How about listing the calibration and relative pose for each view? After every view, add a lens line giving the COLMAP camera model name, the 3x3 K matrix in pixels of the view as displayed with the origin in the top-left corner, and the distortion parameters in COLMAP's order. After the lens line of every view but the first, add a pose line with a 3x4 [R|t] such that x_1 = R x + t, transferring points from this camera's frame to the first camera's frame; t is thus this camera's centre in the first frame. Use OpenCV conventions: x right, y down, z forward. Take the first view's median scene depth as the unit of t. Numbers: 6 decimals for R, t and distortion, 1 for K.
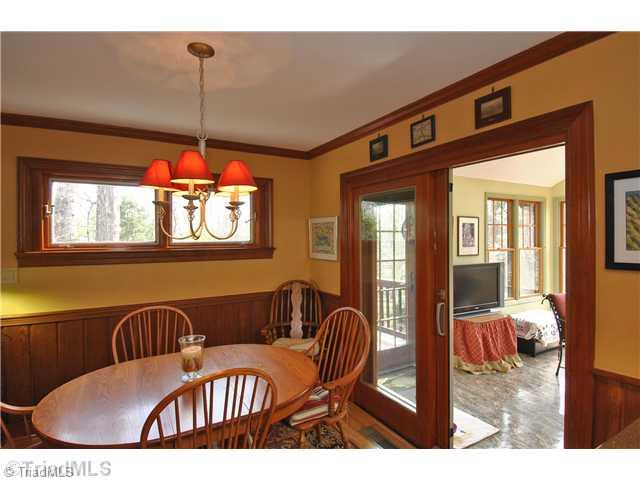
lens RADIAL K [[346.4, 0, 321.0], [0, 346.4, 238.1], [0, 0, 1]] dist [0.004736, -0.001037]
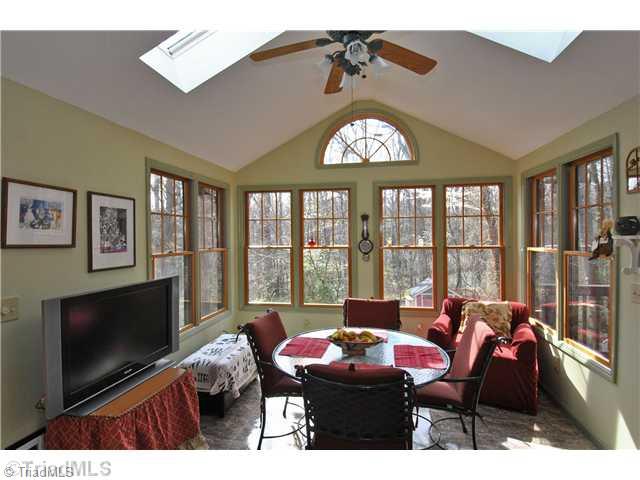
lens RADIAL K [[346.4, 0, 321.0], [0, 346.4, 238.9], [0, 0, 1]] dist [0.004736, -0.001037]
pose [[0.643771, -0.004787, 0.765203, 0.220387], [0.008231, 0.999966, -0.000669, 0.007576], [-0.765174, 0.006729, 0.643788, 0.409976]]
